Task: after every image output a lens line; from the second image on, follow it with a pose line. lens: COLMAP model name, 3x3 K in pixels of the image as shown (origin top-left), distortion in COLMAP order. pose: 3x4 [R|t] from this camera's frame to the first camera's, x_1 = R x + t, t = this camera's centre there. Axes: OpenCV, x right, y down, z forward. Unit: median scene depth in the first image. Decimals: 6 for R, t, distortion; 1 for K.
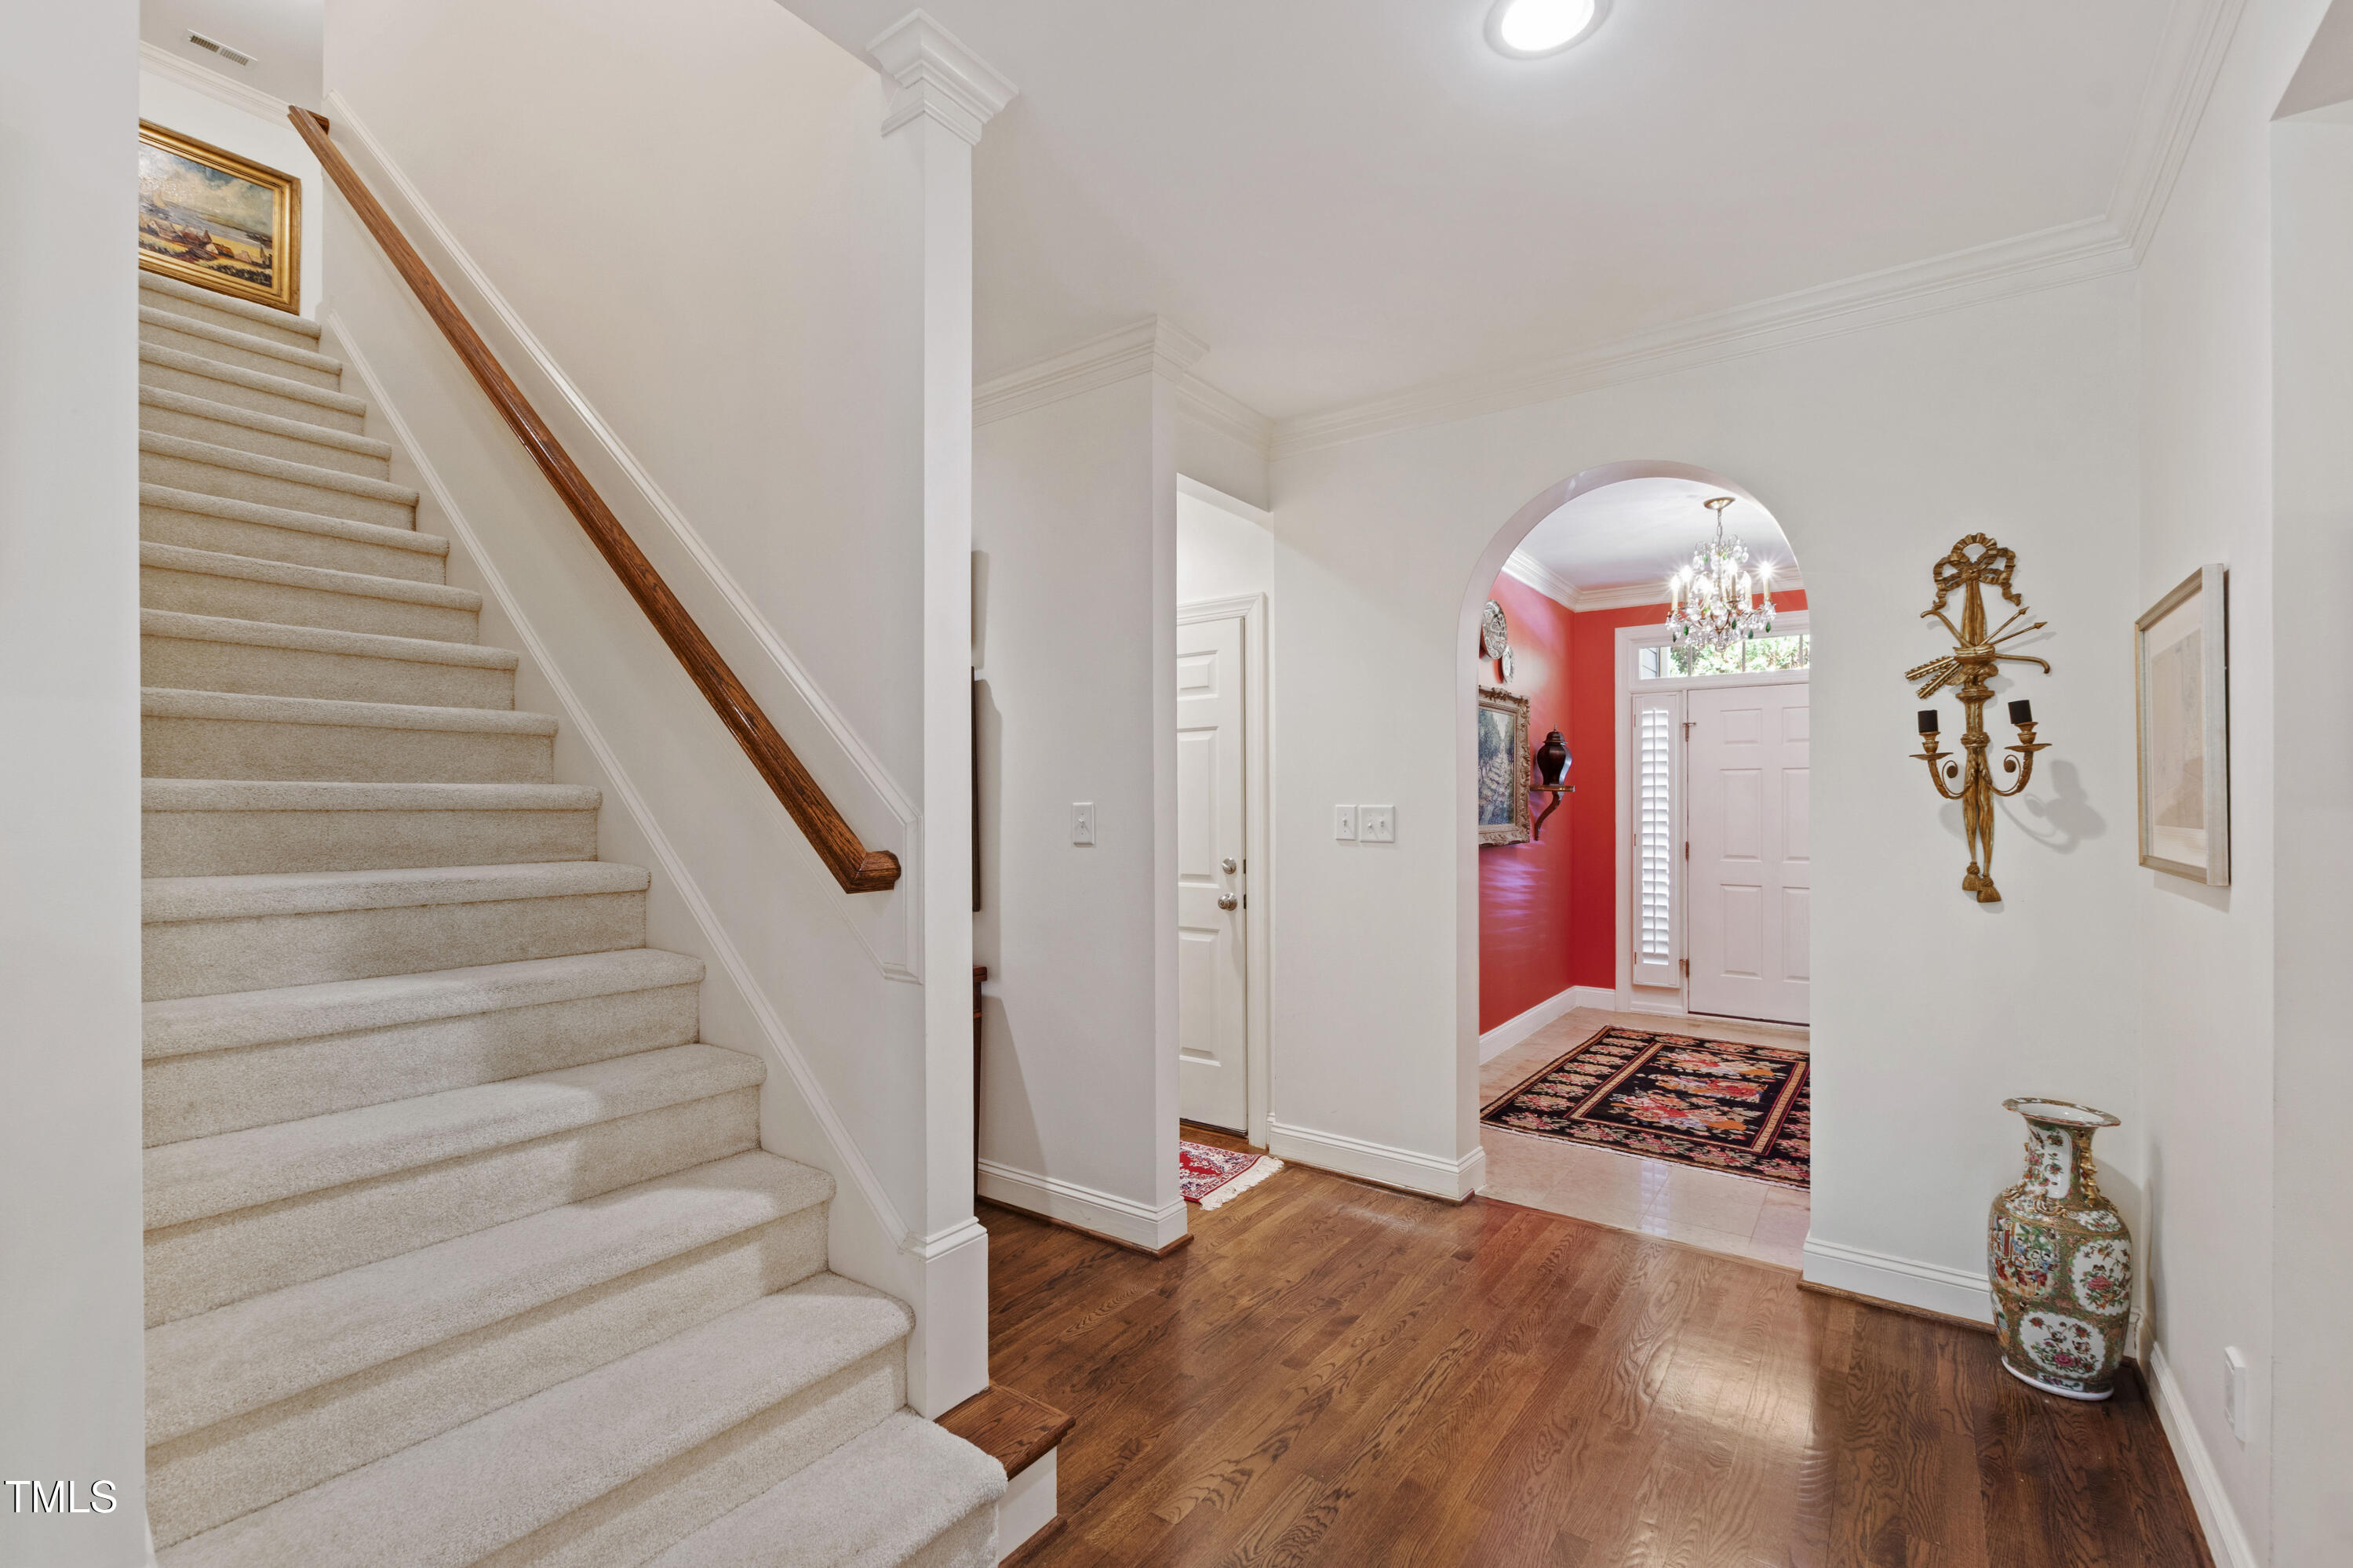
lens RADIAL K [[1029.6, 0, 1173.4], [0, 1029.6, 783.8], [0, 0, 1]] dist [0.005247, -0.002231]
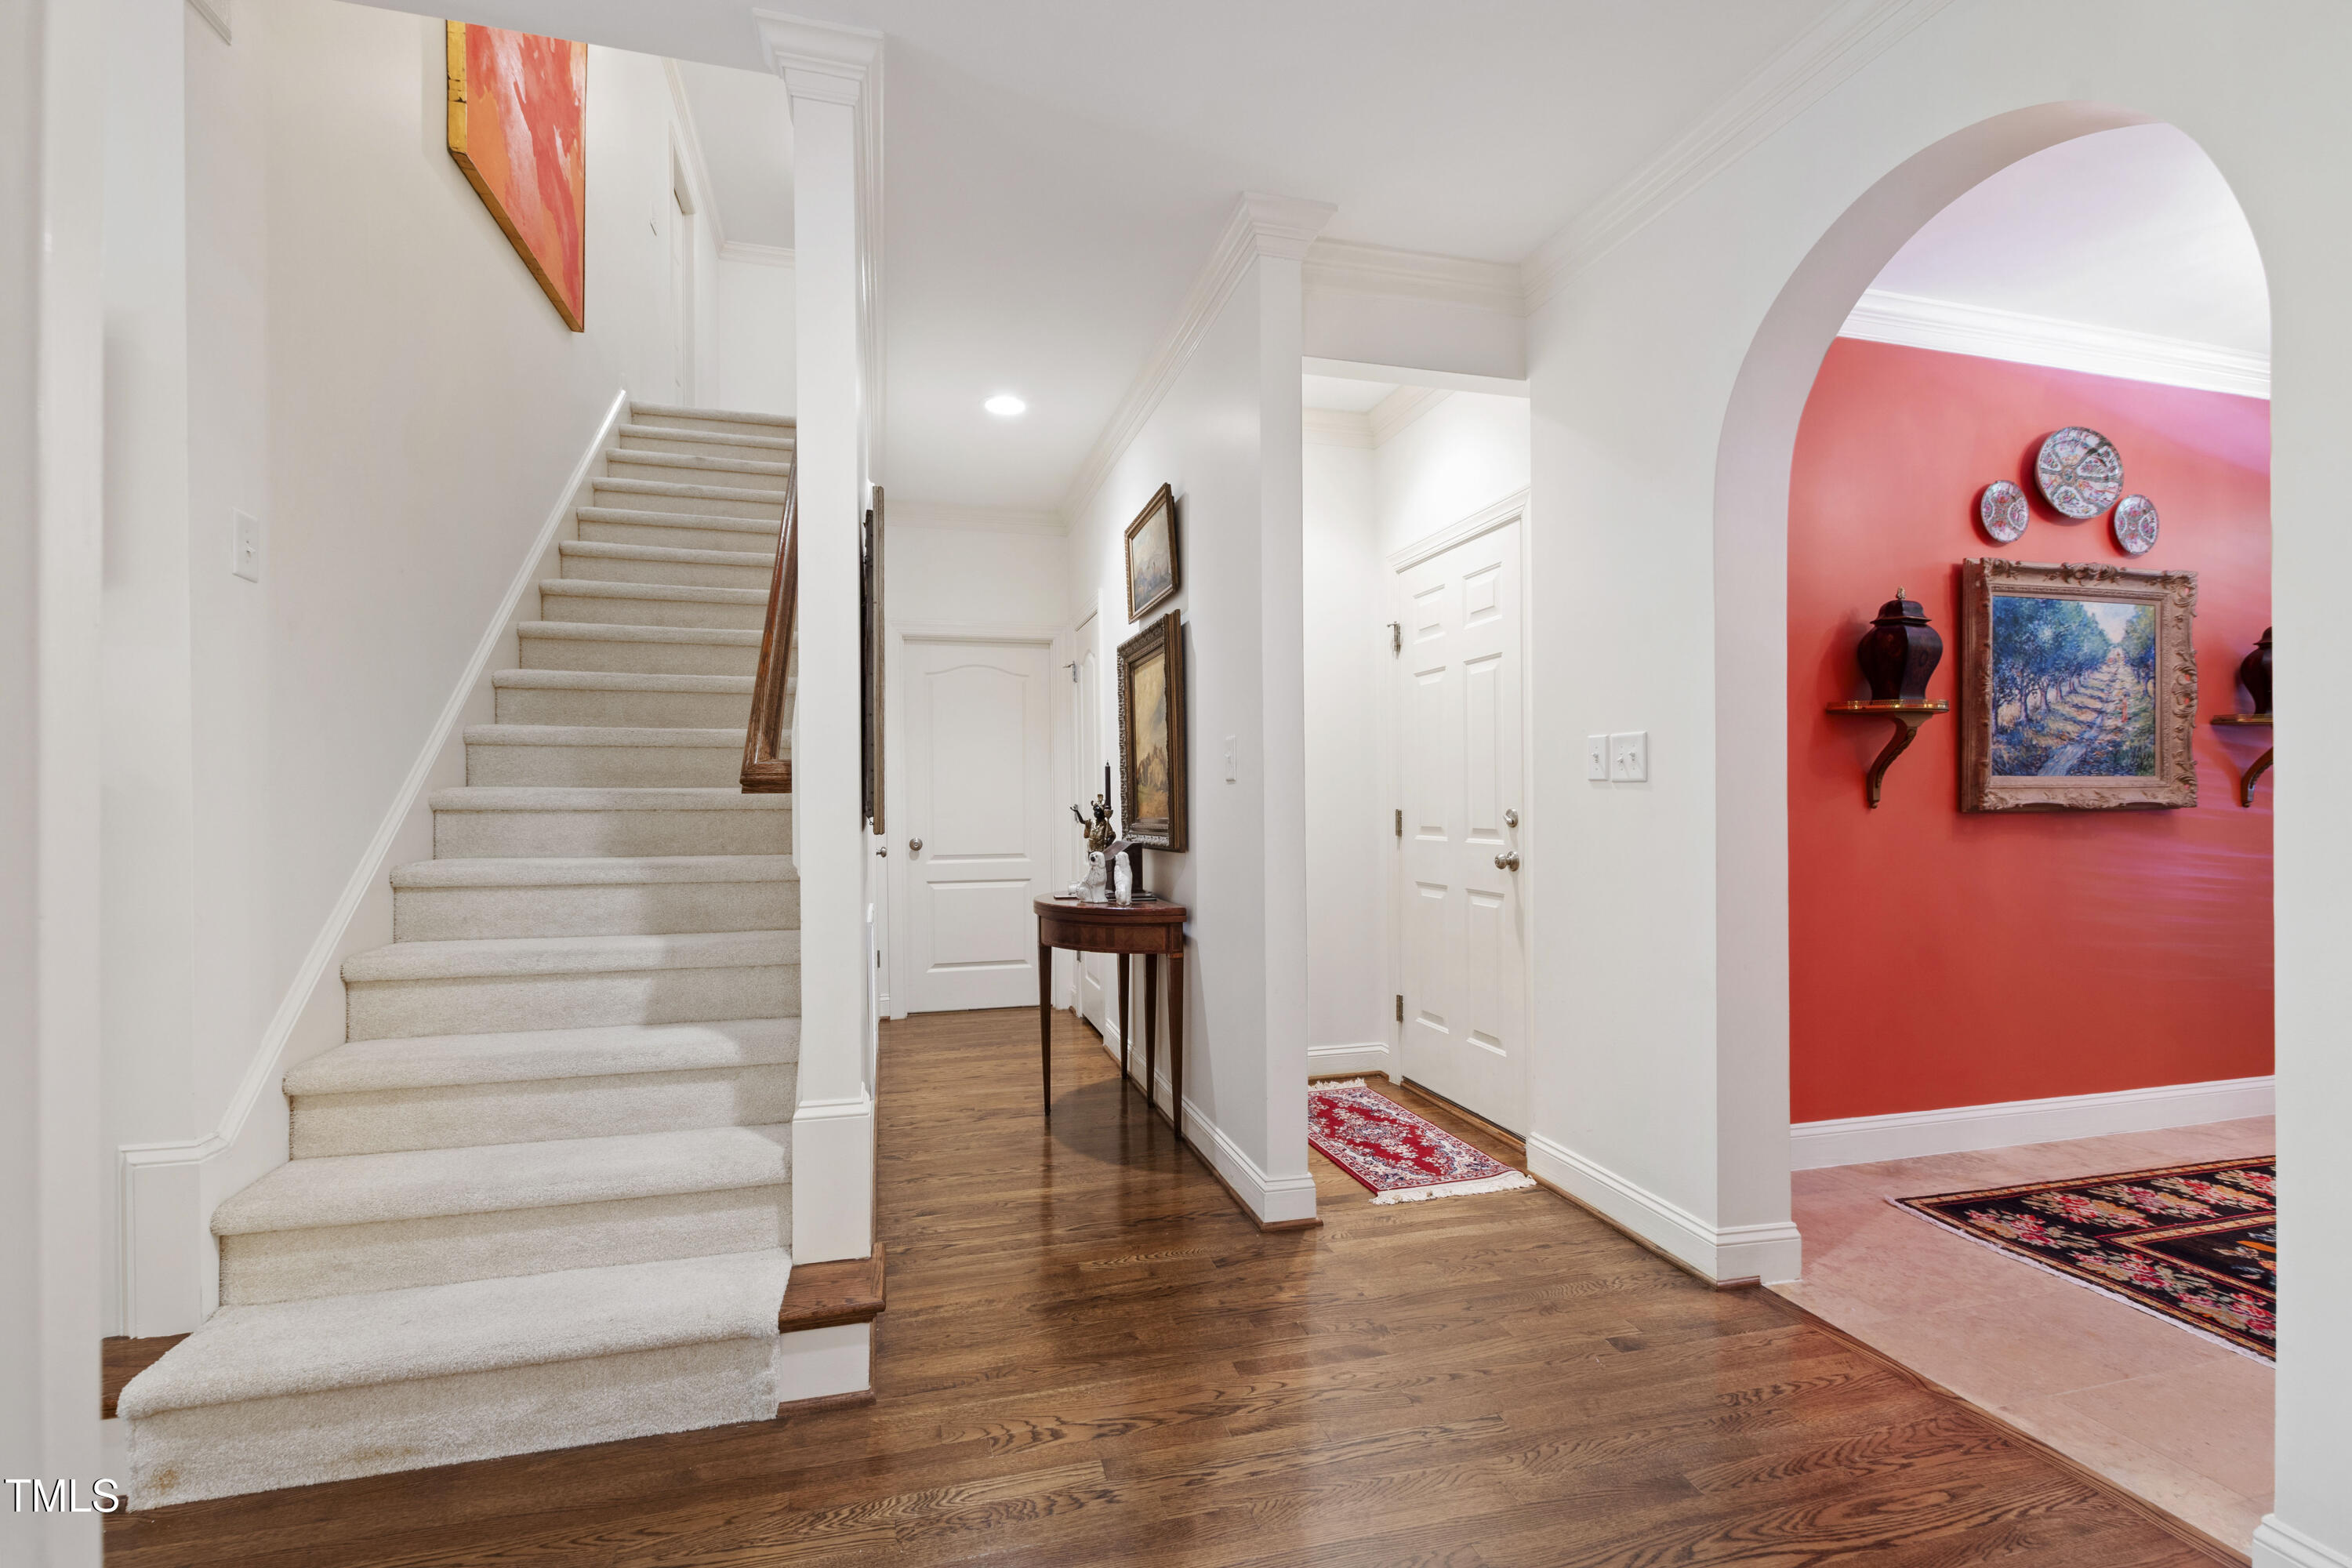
lens RADIAL K [[1029.3, 0, 1172.9], [0, 1029.3, 786.2], [0, 0, 1]] dist [0.005247, -0.002231]
pose [[0.772690, -0.007311, -0.634742, 0.411825], [0.014426, 0.999878, 0.006044, 0.049776], [0.634620, -0.013827, 0.772701, 0.205908]]
